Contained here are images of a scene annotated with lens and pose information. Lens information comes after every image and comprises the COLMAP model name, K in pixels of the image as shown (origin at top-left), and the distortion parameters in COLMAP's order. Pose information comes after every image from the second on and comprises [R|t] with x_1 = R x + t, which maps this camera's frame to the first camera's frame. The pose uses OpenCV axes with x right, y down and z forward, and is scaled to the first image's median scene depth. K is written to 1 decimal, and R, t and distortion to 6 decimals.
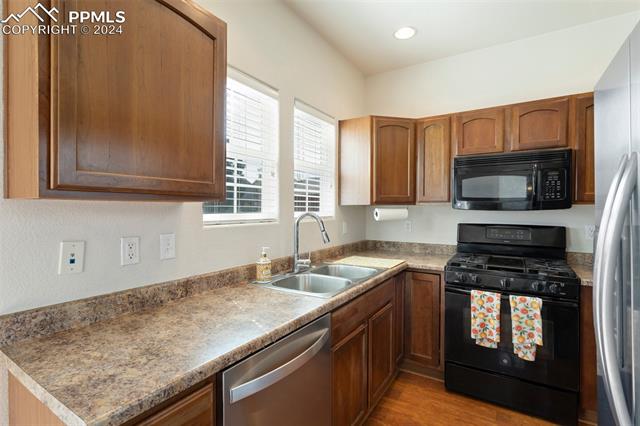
lens RADIAL K [[299.9, 0, 326.1], [0, 299.9, 208.9], [0, 0, 1]] dist [-0.005334, 0.003141]
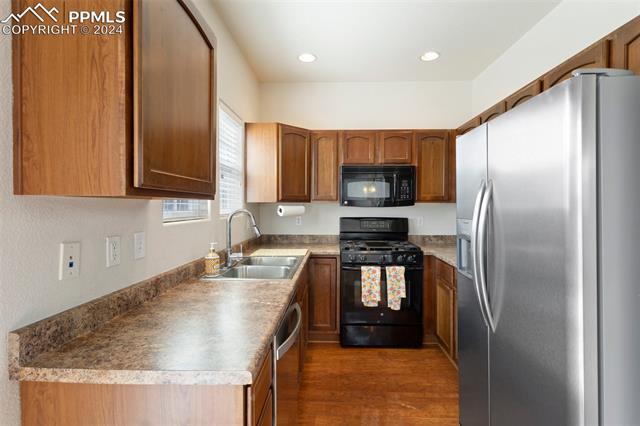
lens RADIAL K [[299.9, 0, 320.2], [0, 299.9, 208.7], [0, 0, 1]] dist [-0.005334, 0.003141]
pose [[0.872425, -0.006299, 0.488708, -0.342755], [0.001951, 0.999954, 0.009406, 0.000022], [-0.488745, -0.007252, 0.872397, -0.080766]]
